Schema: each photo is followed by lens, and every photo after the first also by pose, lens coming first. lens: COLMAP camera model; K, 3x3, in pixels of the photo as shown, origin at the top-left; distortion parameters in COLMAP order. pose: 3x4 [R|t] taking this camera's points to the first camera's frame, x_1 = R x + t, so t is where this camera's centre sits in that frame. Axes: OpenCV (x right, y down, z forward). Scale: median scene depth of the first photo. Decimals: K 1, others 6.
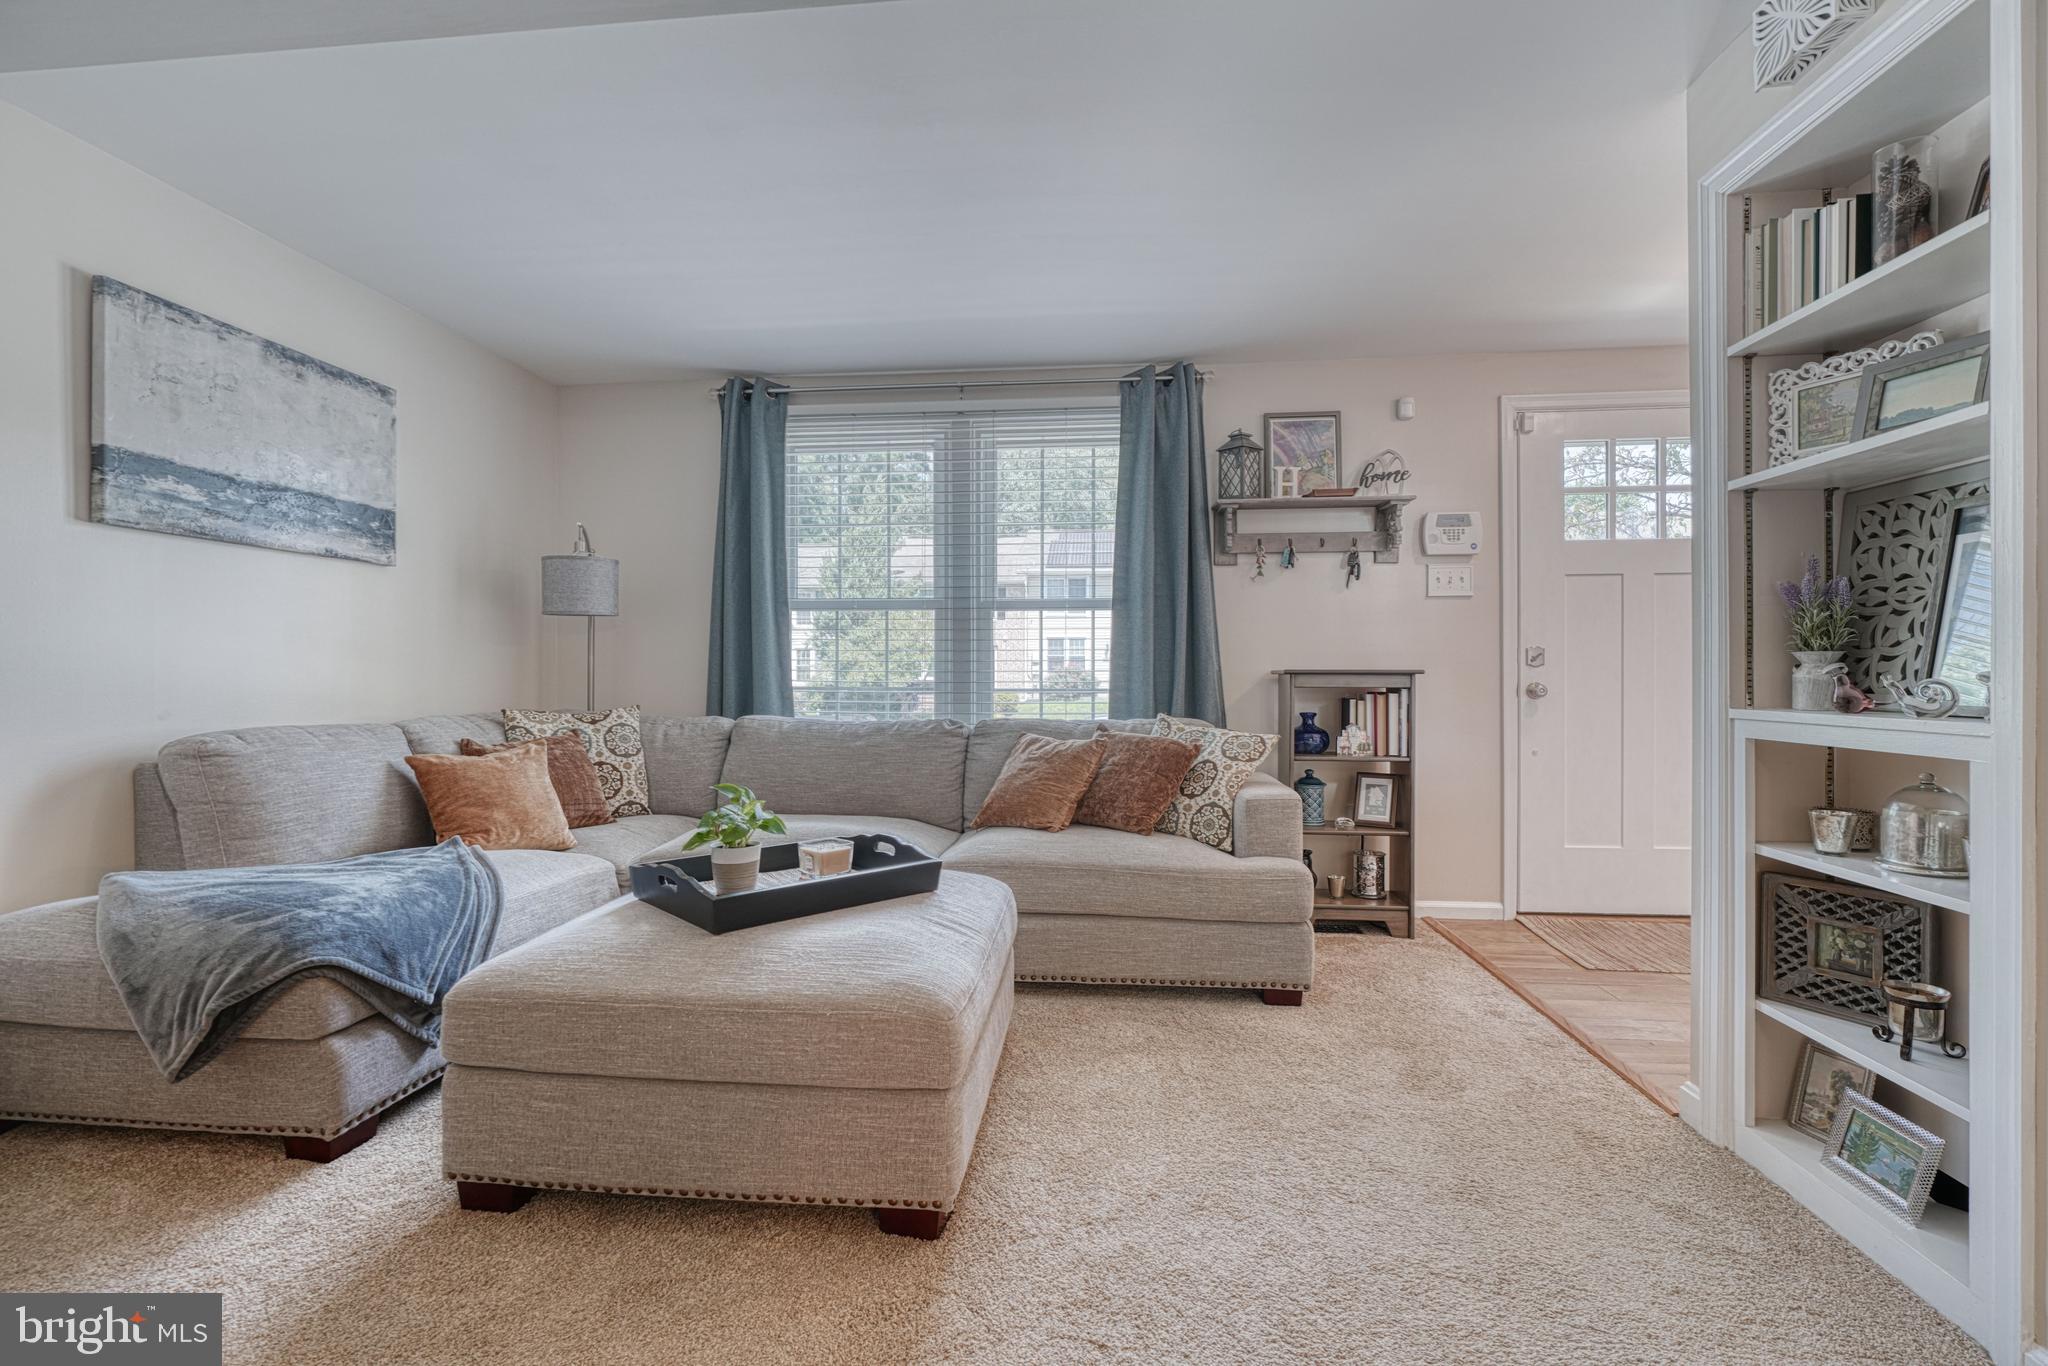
lens RADIAL K [[940.1, 0, 1014.0], [0, 940.1, 670.2], [0, 0, 1]] dist [-0.002809, -0.000237]
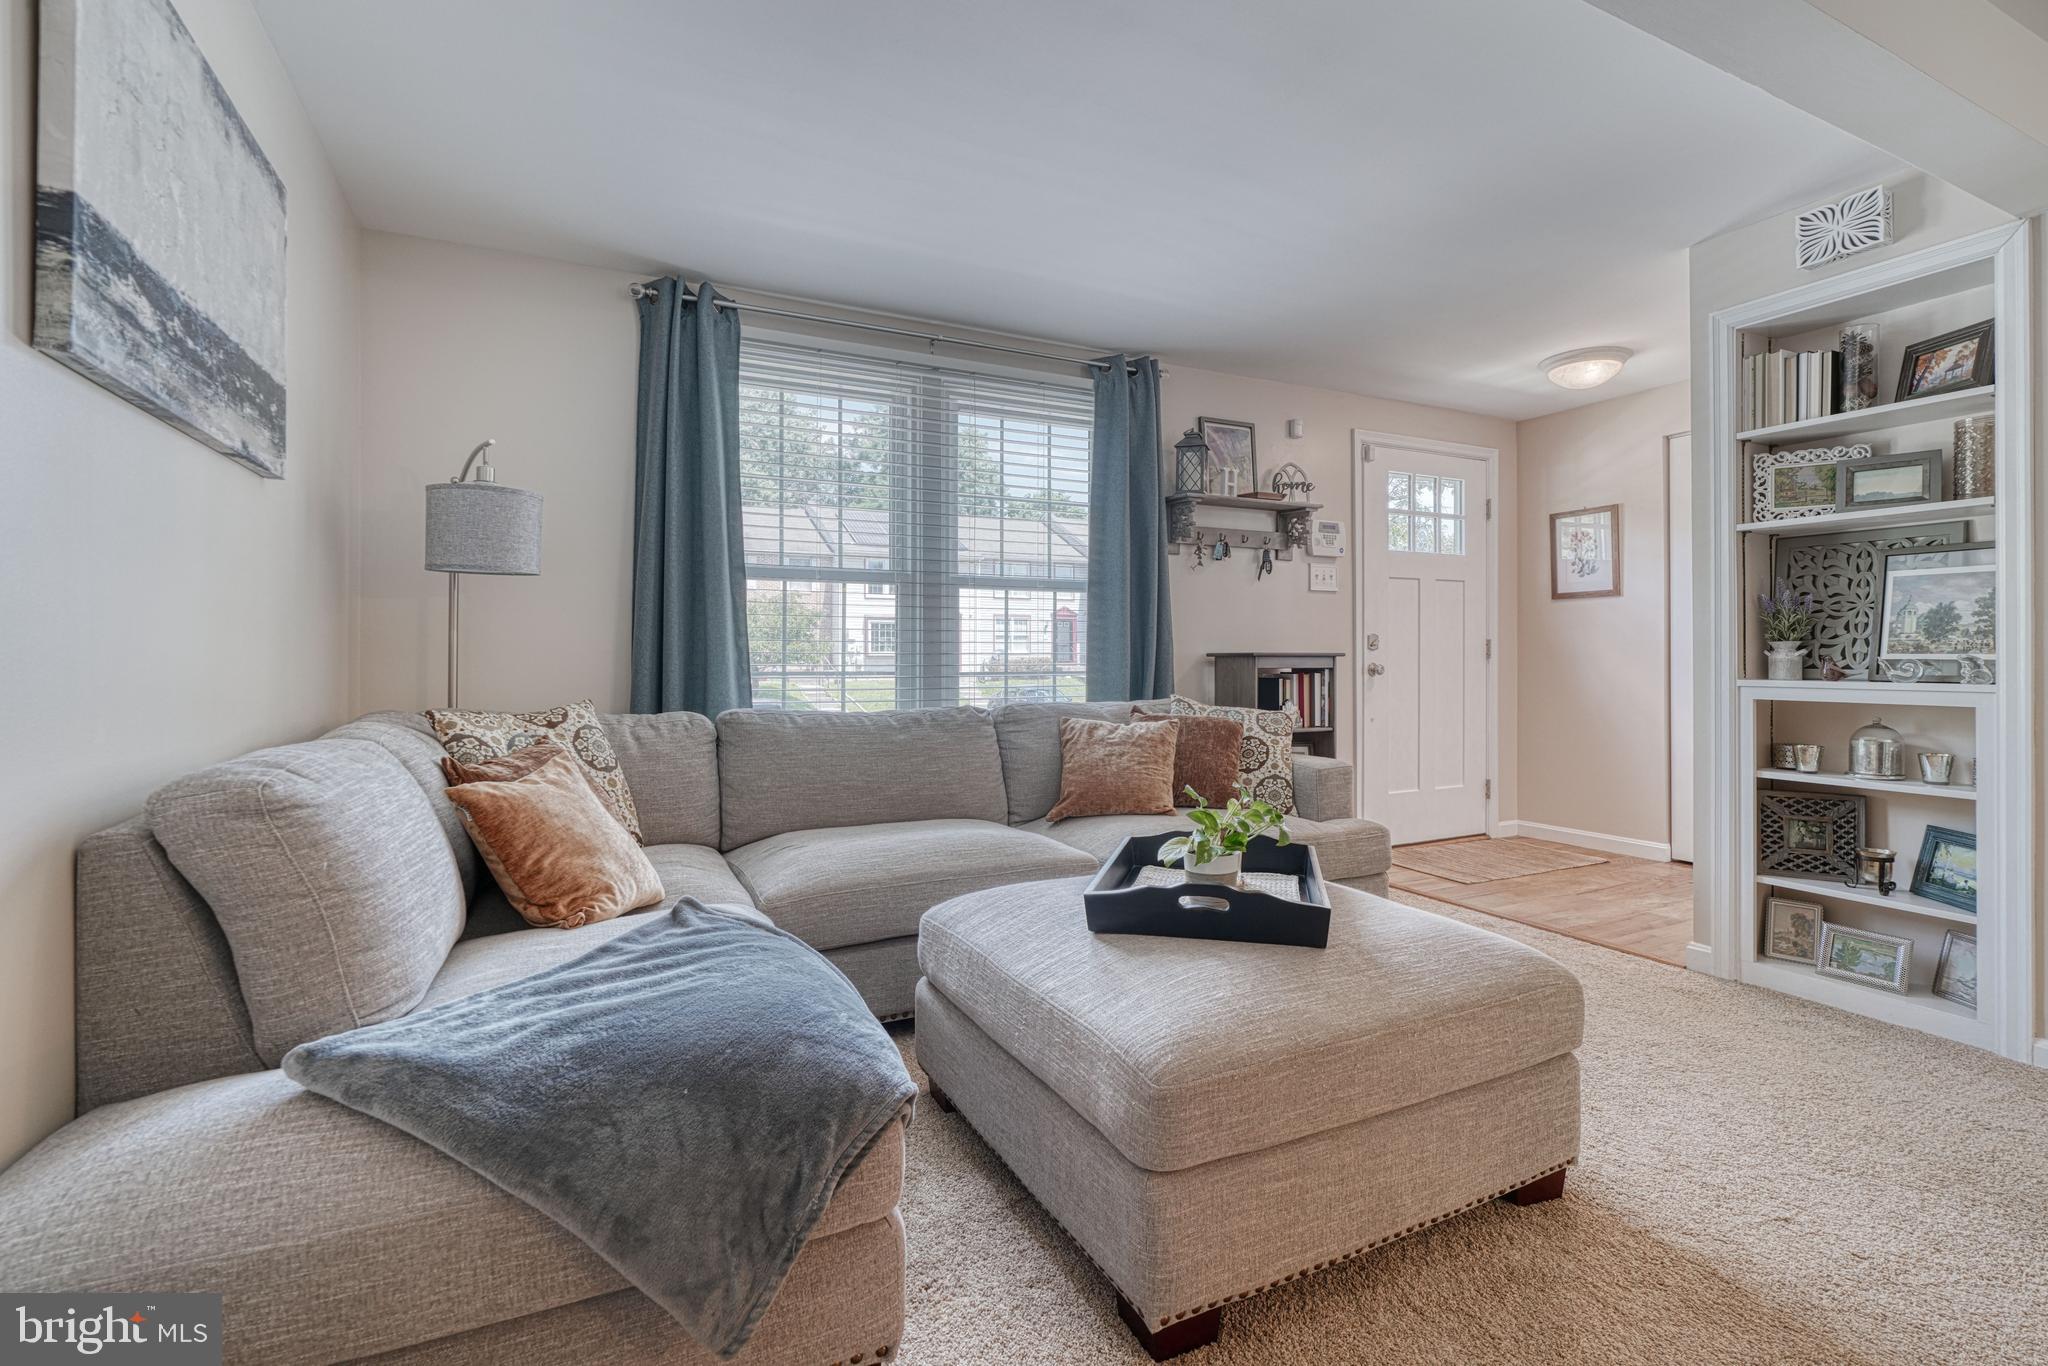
lens RADIAL K [[952.0, 0, 1029.2], [0, 952.0, 647.2], [0, 0, 1]] dist [-0.005989, -0.000520]
pose [[0.836600, 0.004212, 0.547798, -0.536175], [-0.001476, 0.999984, -0.005436, -0.000049], [-0.547812, 0.003739, 0.836593, 0.202530]]
